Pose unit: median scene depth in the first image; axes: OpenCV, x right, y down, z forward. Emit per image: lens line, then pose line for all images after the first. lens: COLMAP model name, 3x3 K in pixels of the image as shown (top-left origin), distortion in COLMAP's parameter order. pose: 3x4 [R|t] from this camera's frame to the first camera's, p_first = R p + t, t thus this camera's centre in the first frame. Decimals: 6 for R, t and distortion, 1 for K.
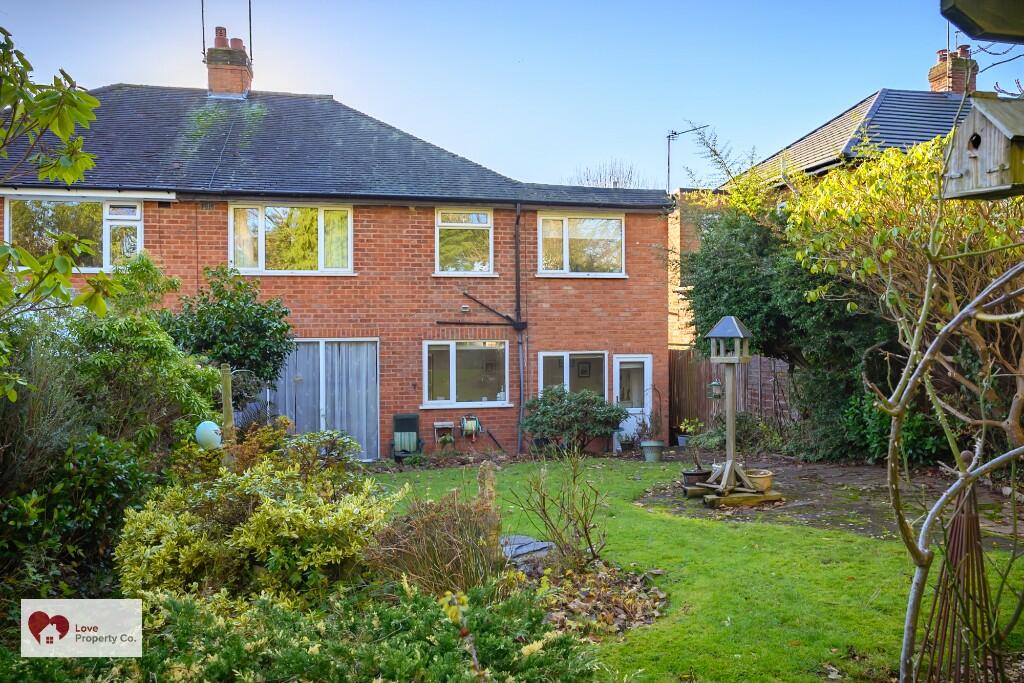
lens RADIAL K [[741.1, 0, 512.6], [0, 741.1, 338.6], [0, 0, 1]] dist [-0.006441, 0.004229]
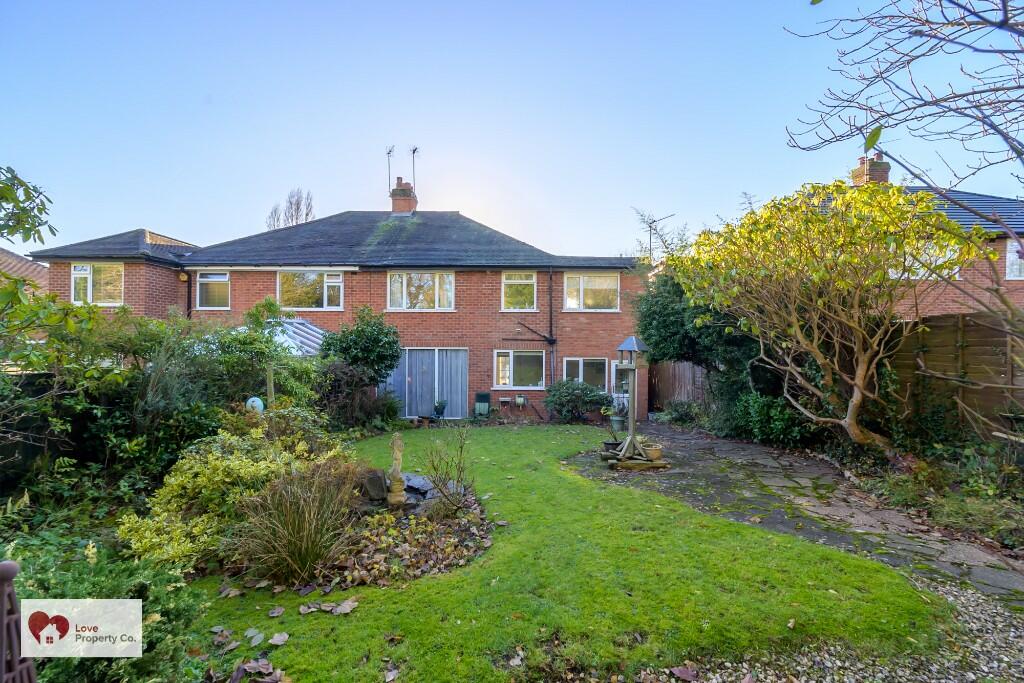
lens RADIAL K [[409.3, 0, 511.0], [0, 409.3, 345.3], [0, 0, 1]] dist [-0.000606, -0.000081]
pose [[0.976311, 0.012959, -0.215984, 0.122544], [-0.014617, 0.999875, -0.006081, -0.002085], [0.215878, 0.009094, 0.976378, 0.089271]]
